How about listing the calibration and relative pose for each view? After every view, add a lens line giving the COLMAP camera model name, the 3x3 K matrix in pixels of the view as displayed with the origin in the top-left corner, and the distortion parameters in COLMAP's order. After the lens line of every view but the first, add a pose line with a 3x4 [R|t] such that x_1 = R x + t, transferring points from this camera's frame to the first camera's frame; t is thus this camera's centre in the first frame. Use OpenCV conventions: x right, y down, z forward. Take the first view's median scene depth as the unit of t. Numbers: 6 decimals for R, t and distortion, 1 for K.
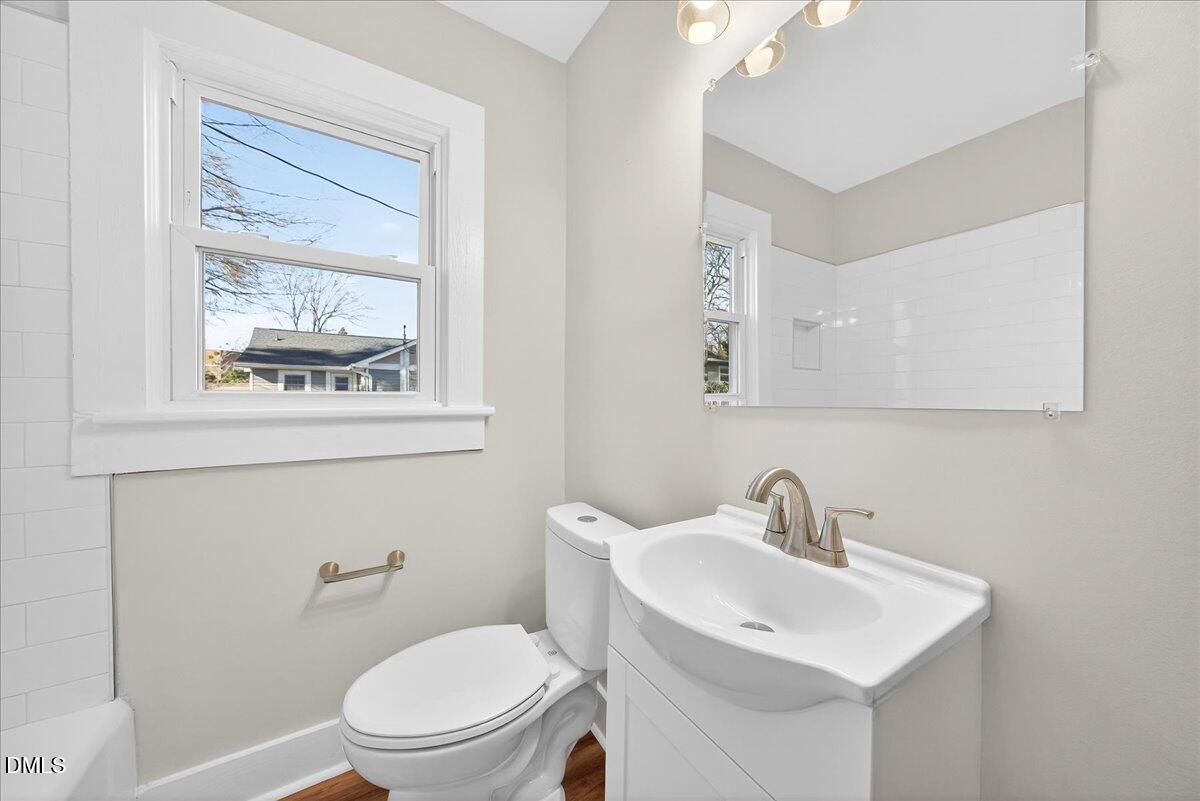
lens RADIAL K [[400.6, 0, 598.2], [0, 400.6, 405.4], [0, 0, 1]] dist [-0.000205, -0.000006]
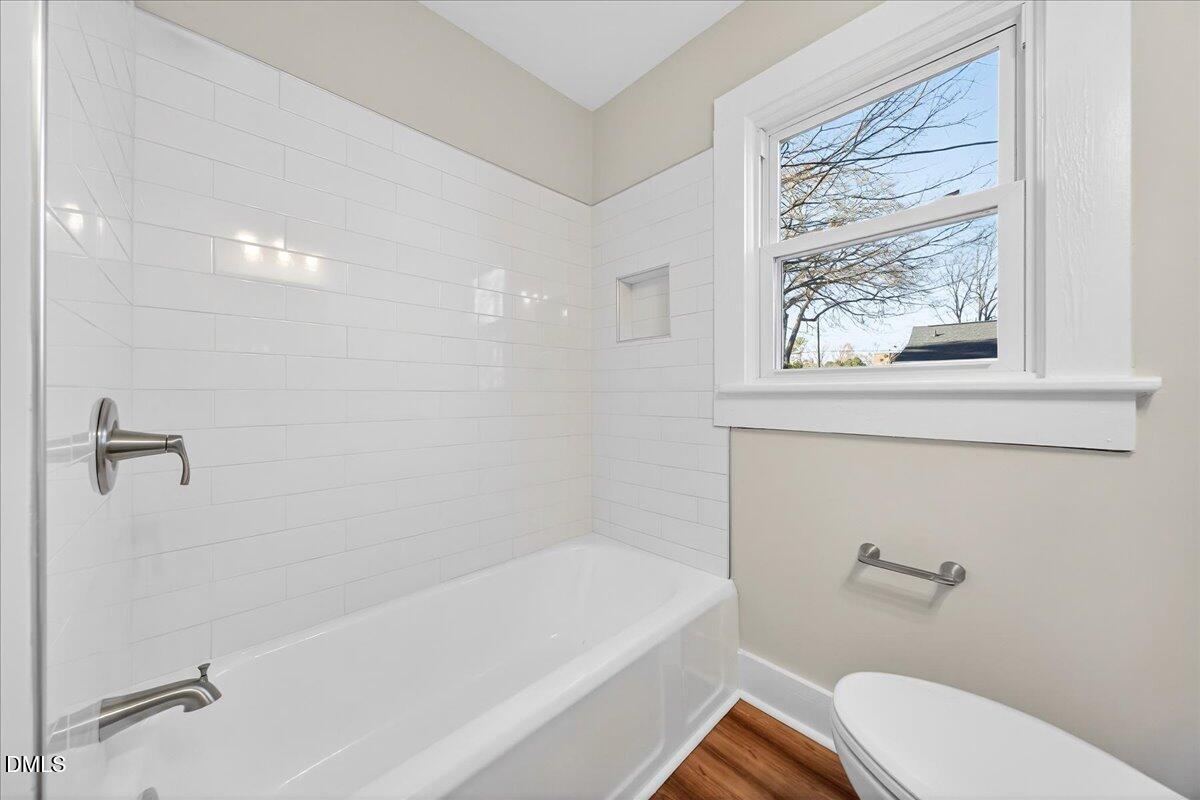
lens RADIAL K [[407.9, 0, 604.2], [0, 407.9, 395.1], [0, 0, 1]] dist [-0.015312, 0.000108]
pose [[0.197081, -0.005759, -0.980370, 0.125036], [-0.015224, 0.999844, -0.008934, 0.048243], [0.980269, 0.016686, 0.196962, 0.156405]]
